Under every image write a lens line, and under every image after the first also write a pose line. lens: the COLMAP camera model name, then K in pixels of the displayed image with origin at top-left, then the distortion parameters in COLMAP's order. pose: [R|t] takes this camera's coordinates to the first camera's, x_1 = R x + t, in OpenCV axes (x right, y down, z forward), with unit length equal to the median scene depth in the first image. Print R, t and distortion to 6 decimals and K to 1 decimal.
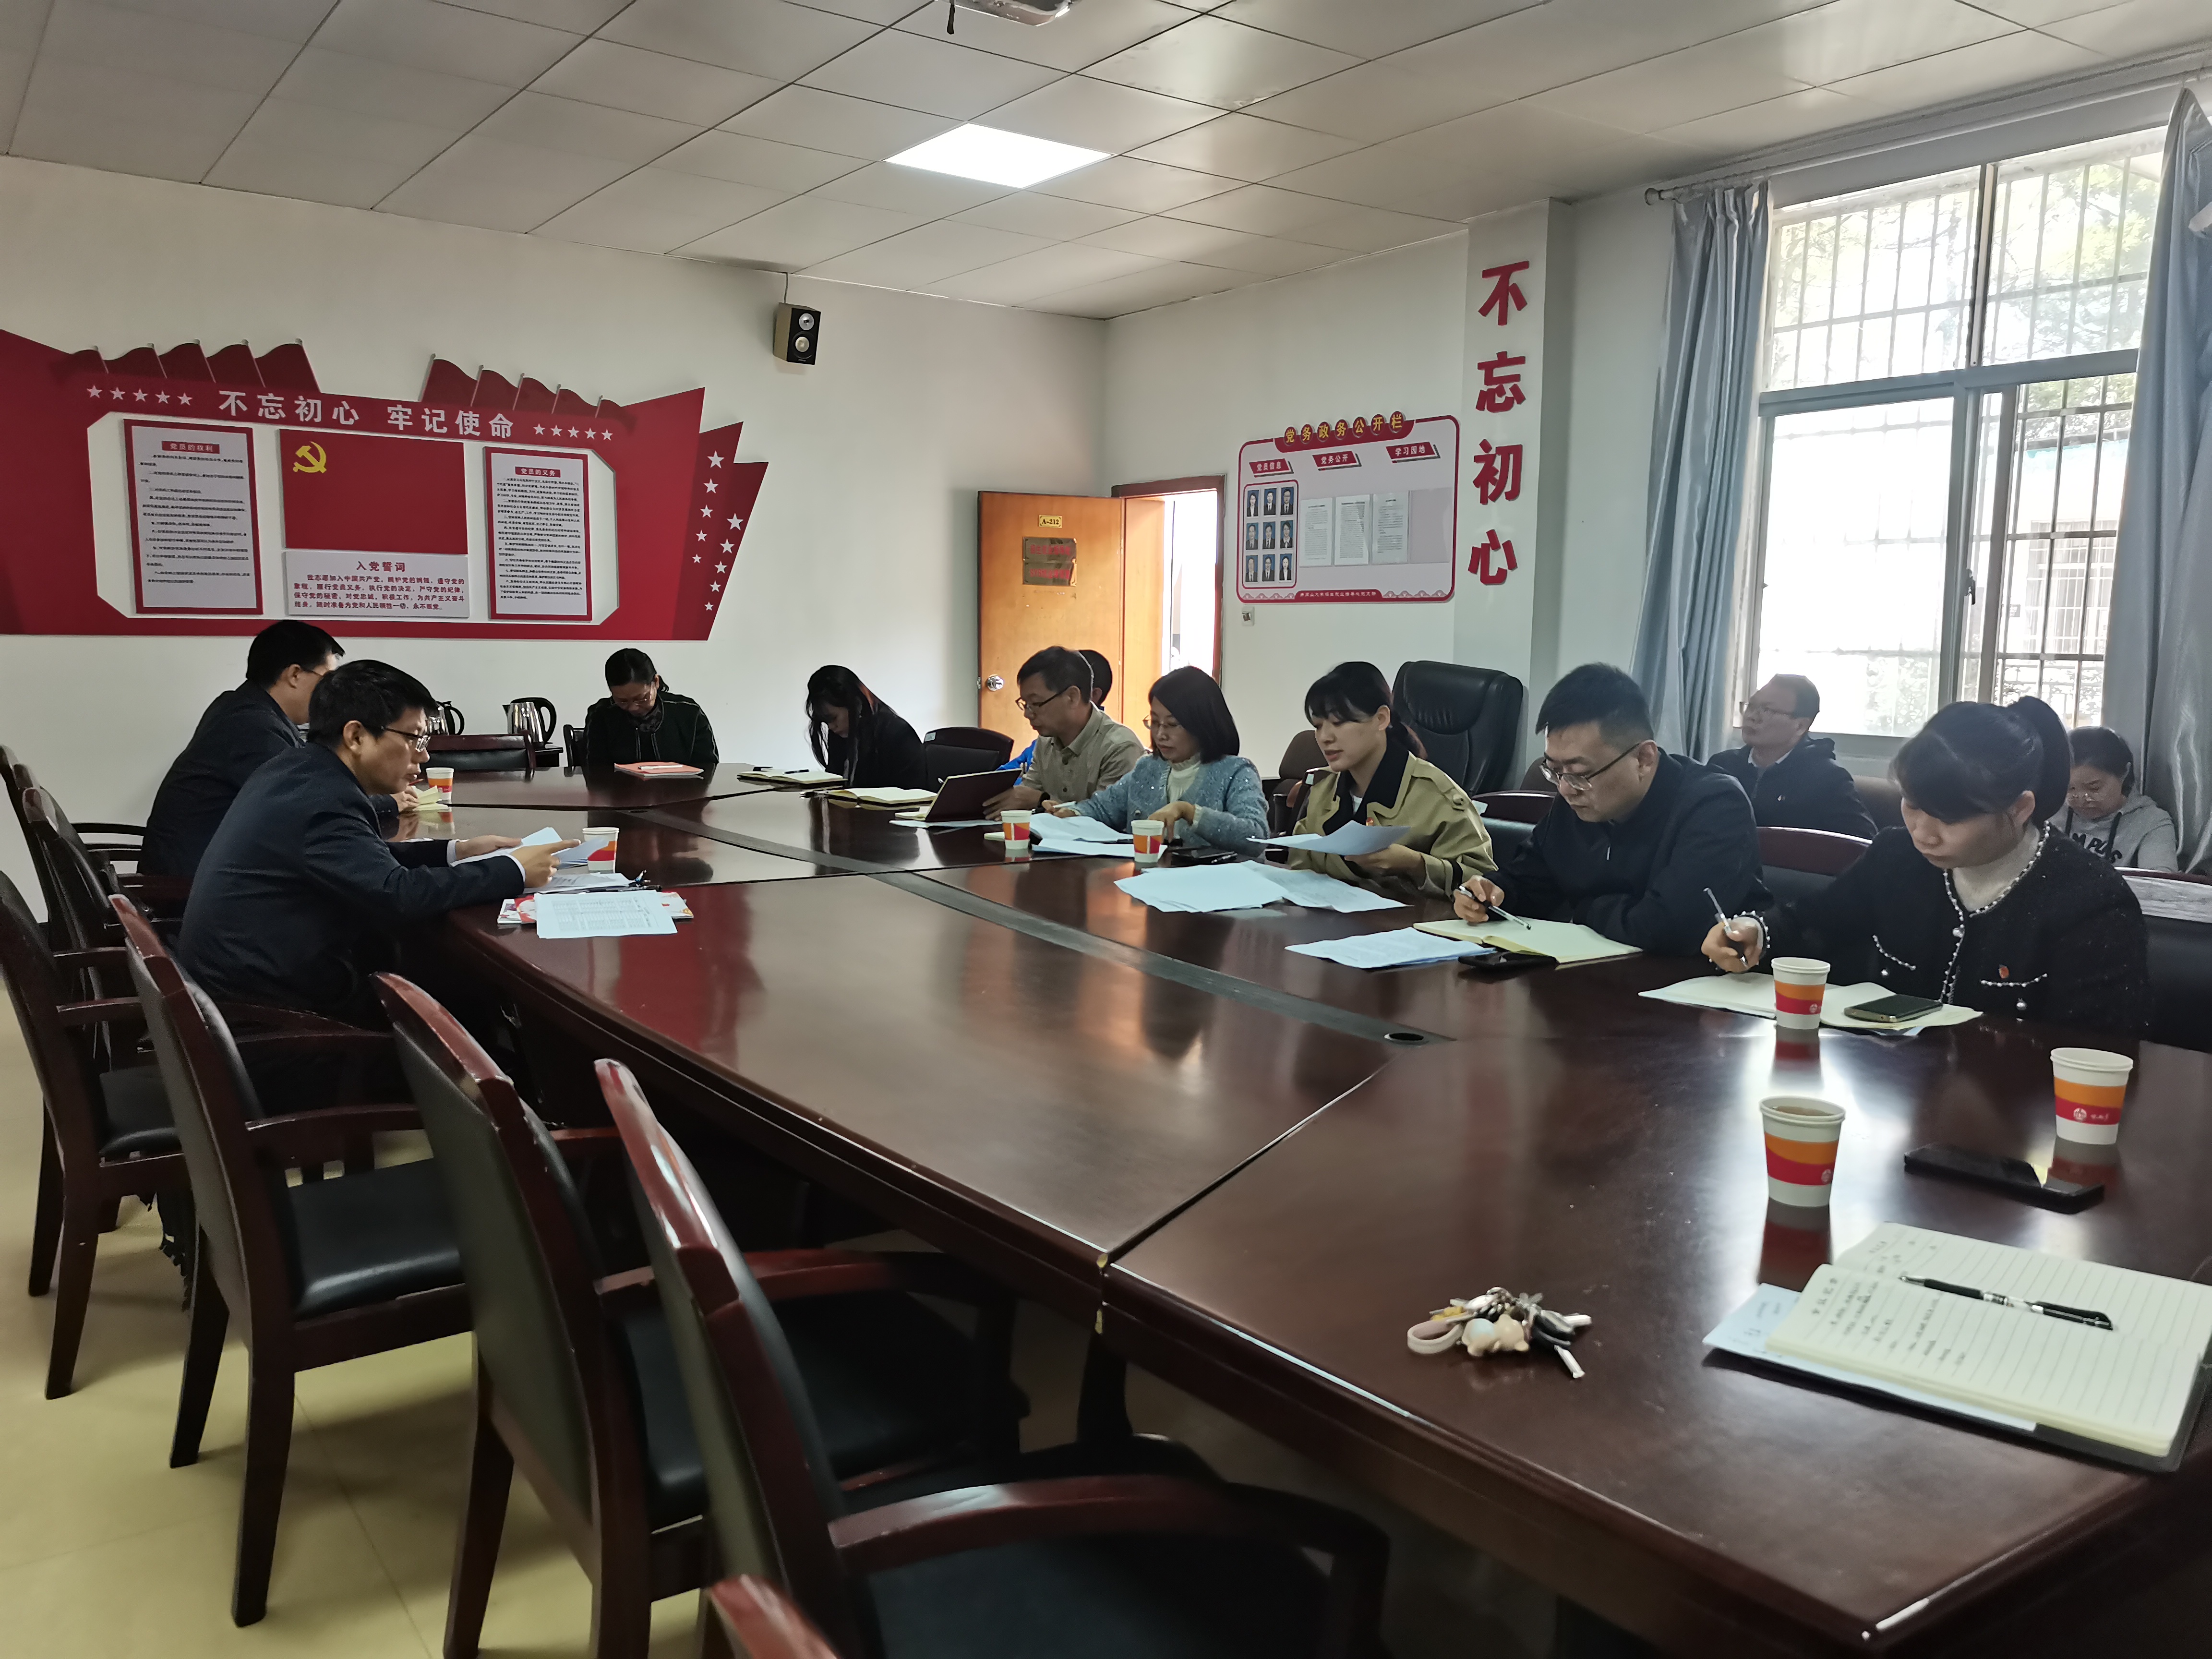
lens RADIAL K [[1682.2, 0, 1103.5], [0, 1682.2, 839.0], [0, 0, 1]] dist [0.060167, -0.048011]
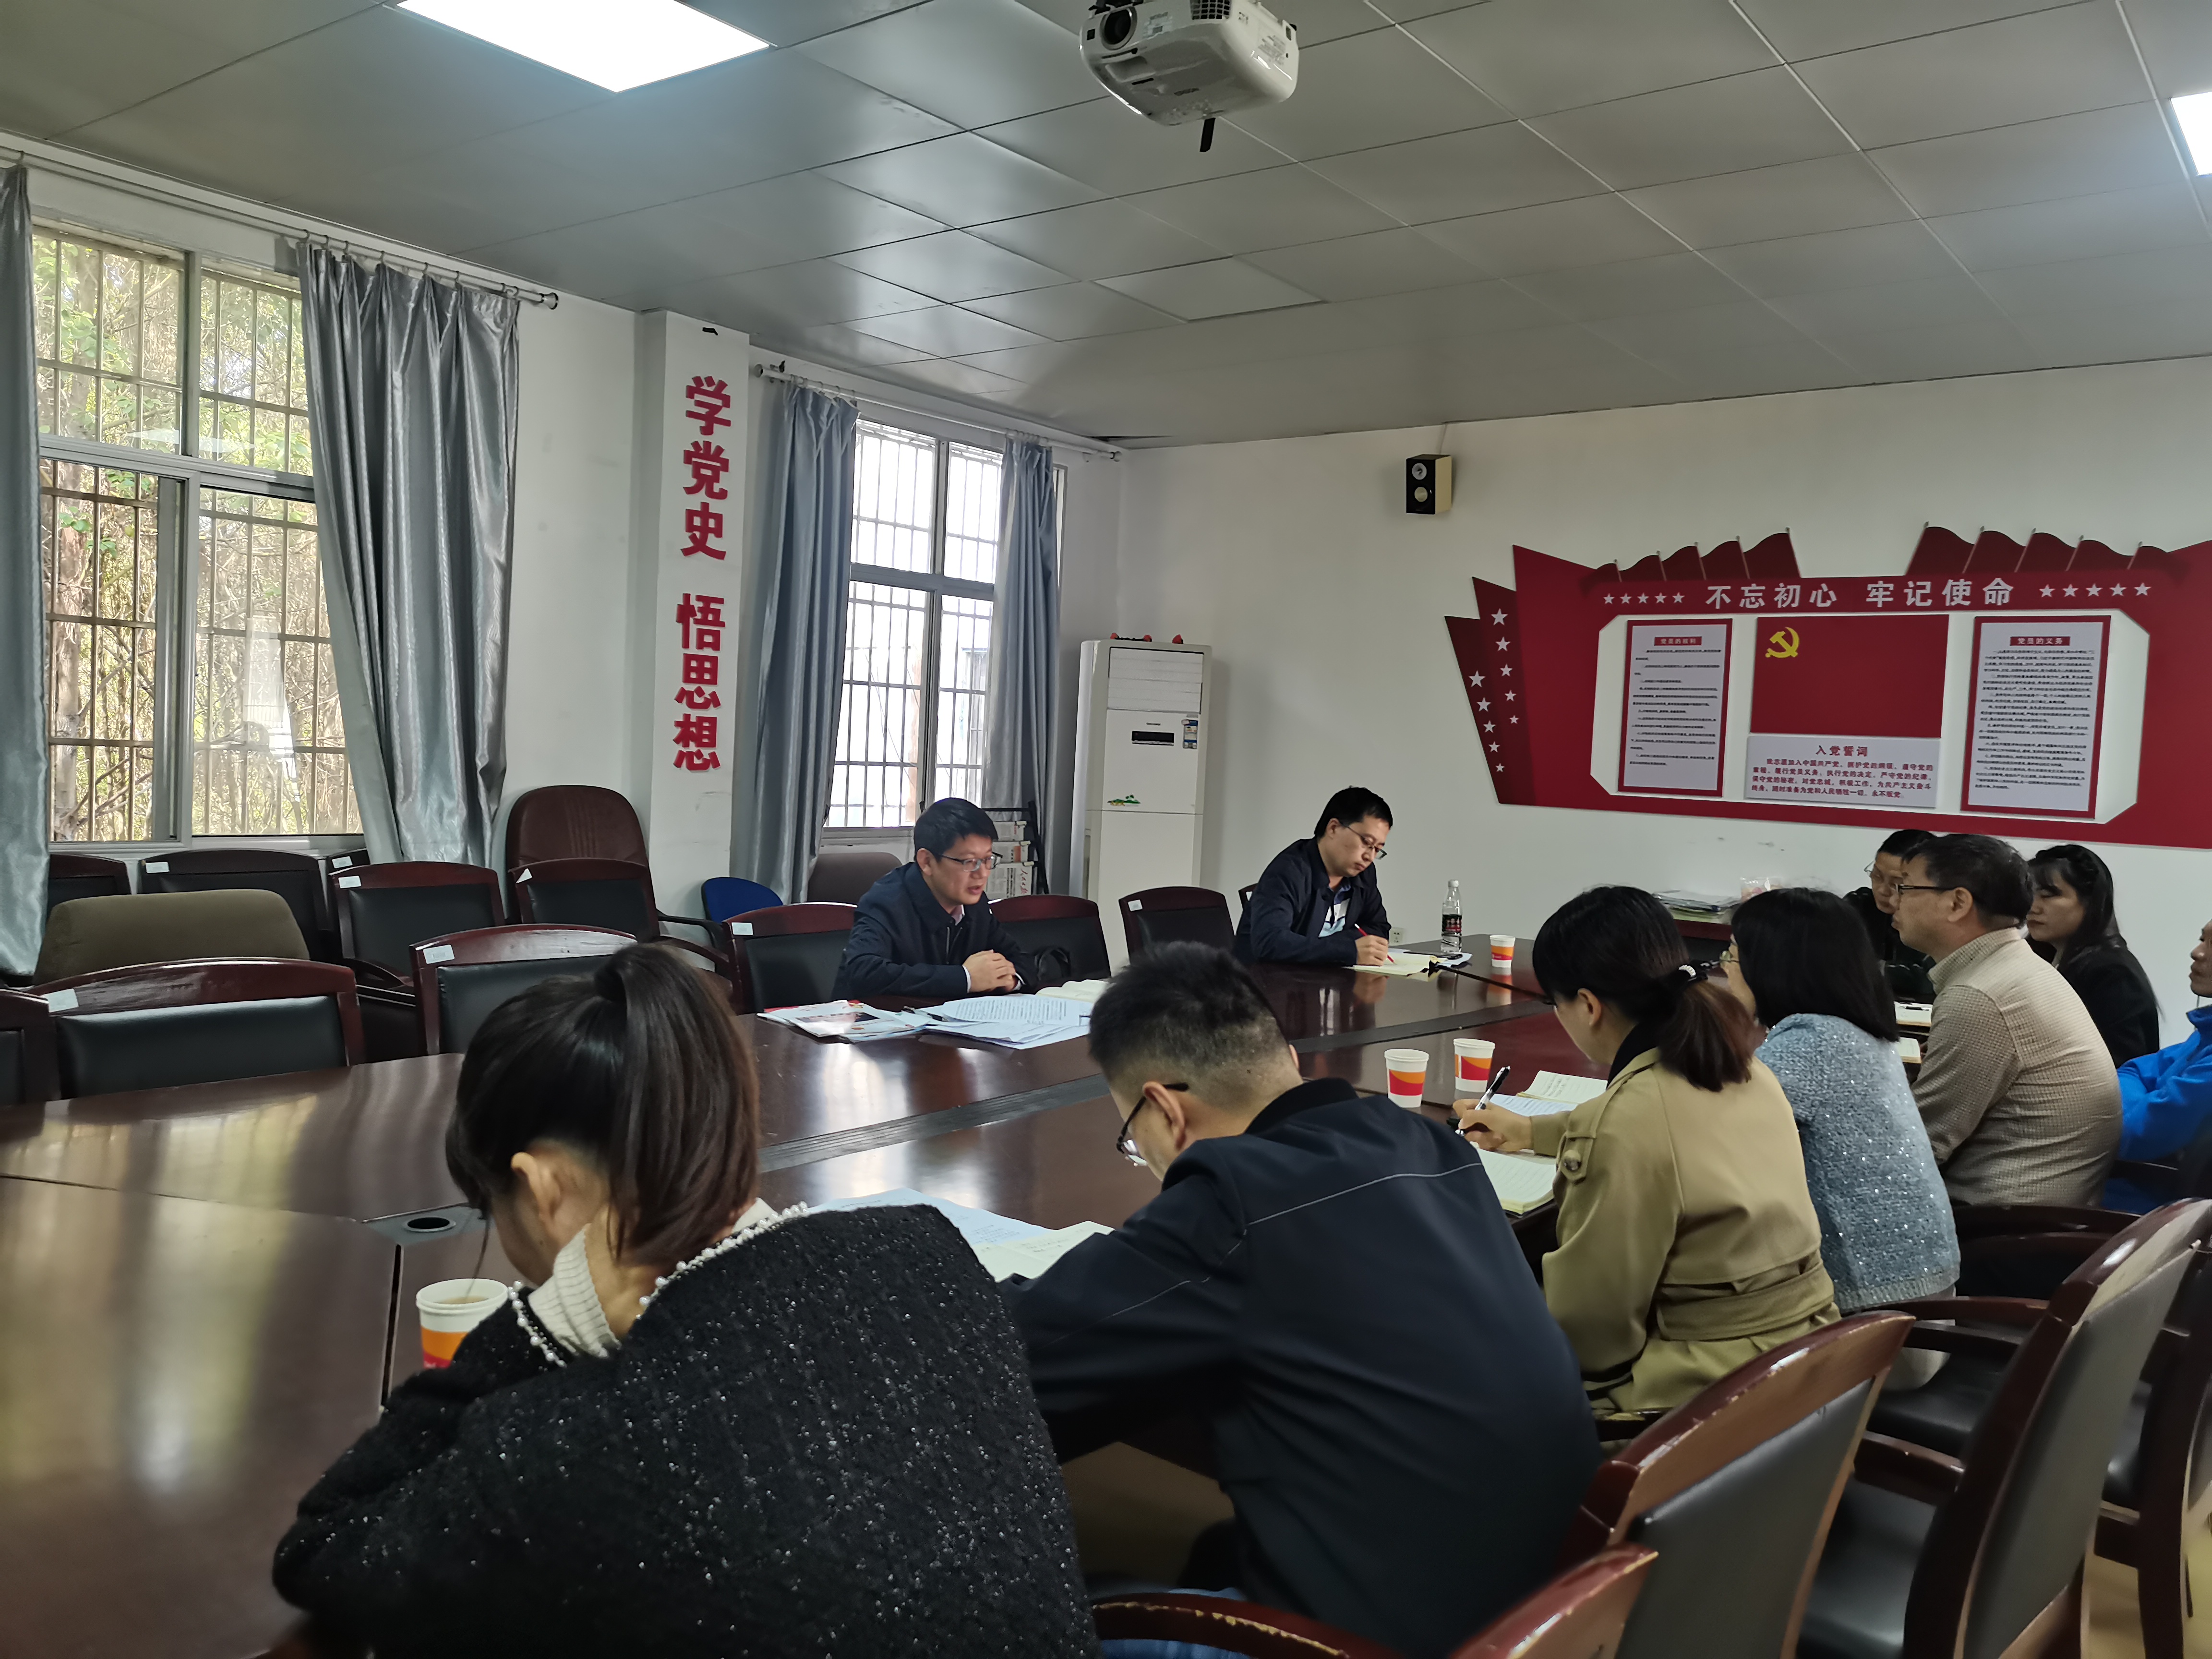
lens RADIAL K [[1682.2, 0, 1109.0], [0, 1682.2, 819.4], [0, 0, 1]] dist [0.060167, -0.048011]
pose [[0.288017, 0.039496, -0.956811, 0.365196], [-0.167047, 0.985902, -0.009587, -0.045573], [0.942943, 0.162593, 0.290554, 0.347649]]
